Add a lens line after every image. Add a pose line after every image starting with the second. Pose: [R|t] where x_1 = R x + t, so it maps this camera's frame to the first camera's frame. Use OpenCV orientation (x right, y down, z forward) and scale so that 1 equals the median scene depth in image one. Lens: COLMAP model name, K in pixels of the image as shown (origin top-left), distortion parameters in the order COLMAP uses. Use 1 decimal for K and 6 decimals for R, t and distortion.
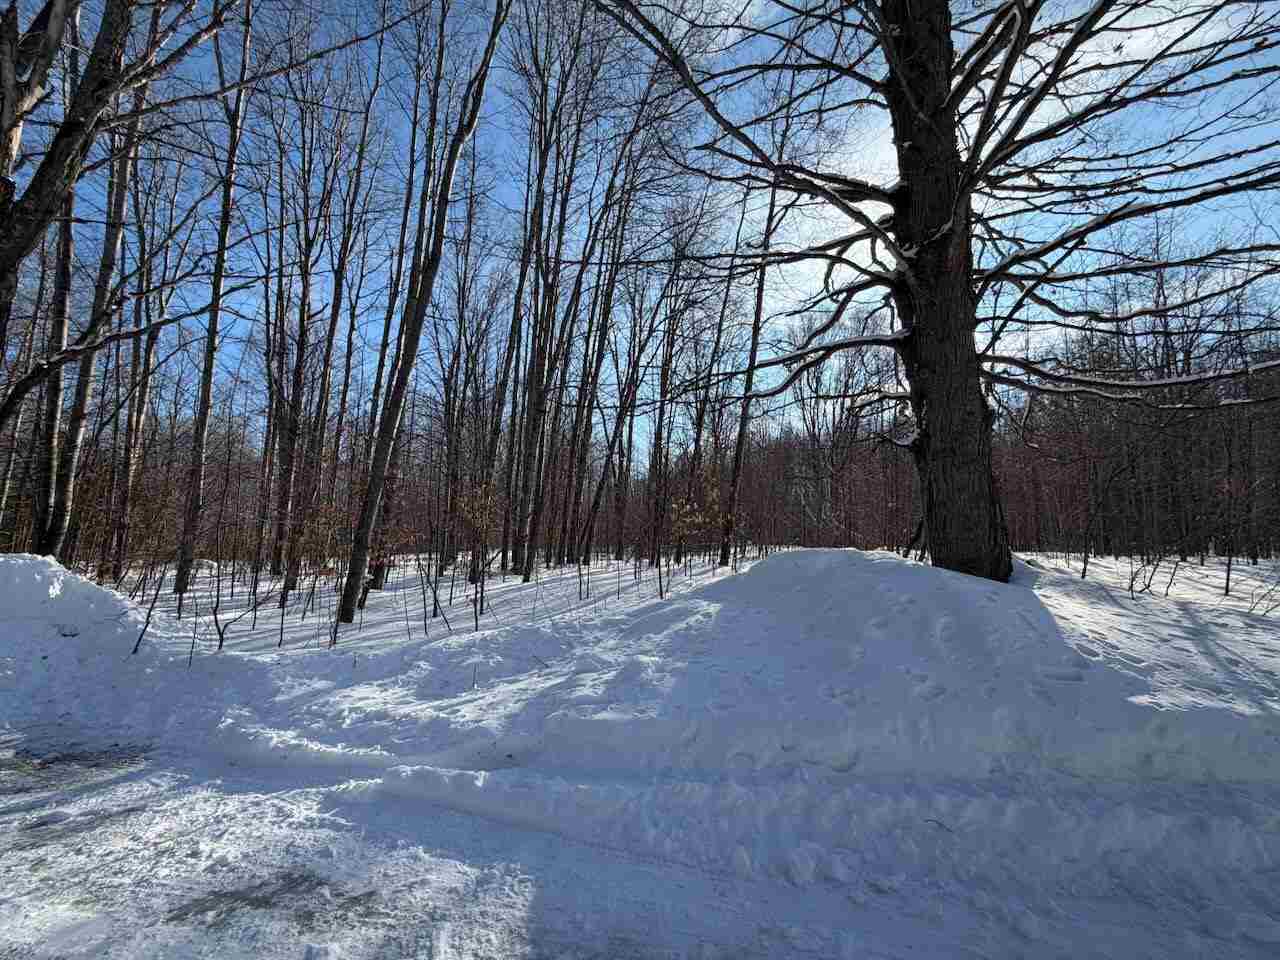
lens RADIAL K [[509.2, 0, 636.7], [0, 509.2, 479.3], [0, 0, 1]] dist [0.000301, -0.000074]
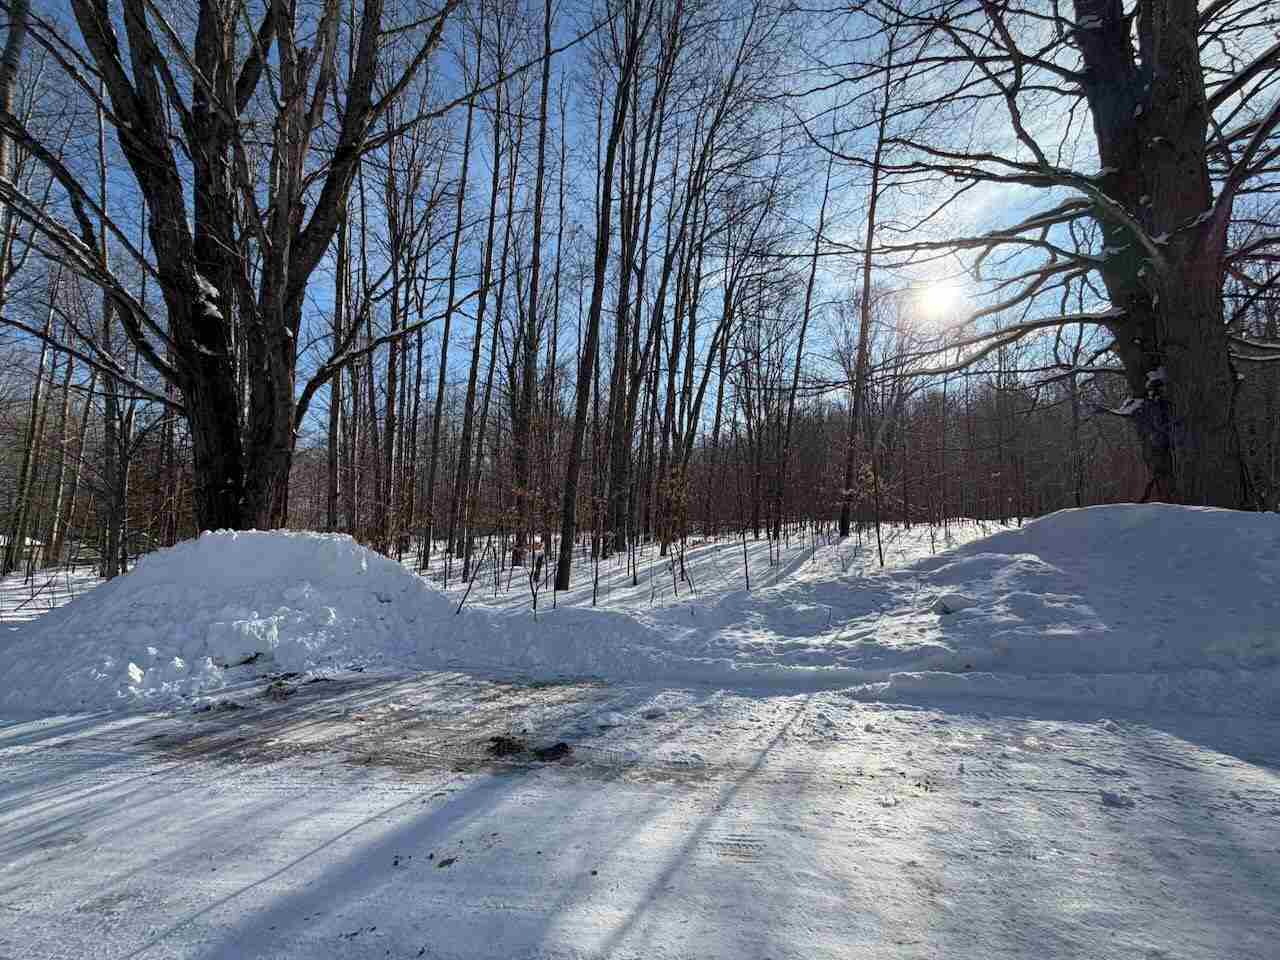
lens RADIAL K [[509.2, 0, 636.7], [0, 509.2, 479.5], [0, 0, 1]] dist [0.000301, -0.000074]
pose [[0.999209, -0.027992, -0.028262, -0.398140], [0.028997, 0.998938, 0.035795, 0.003174], [0.027230, -0.036586, 0.998959, -0.106565]]
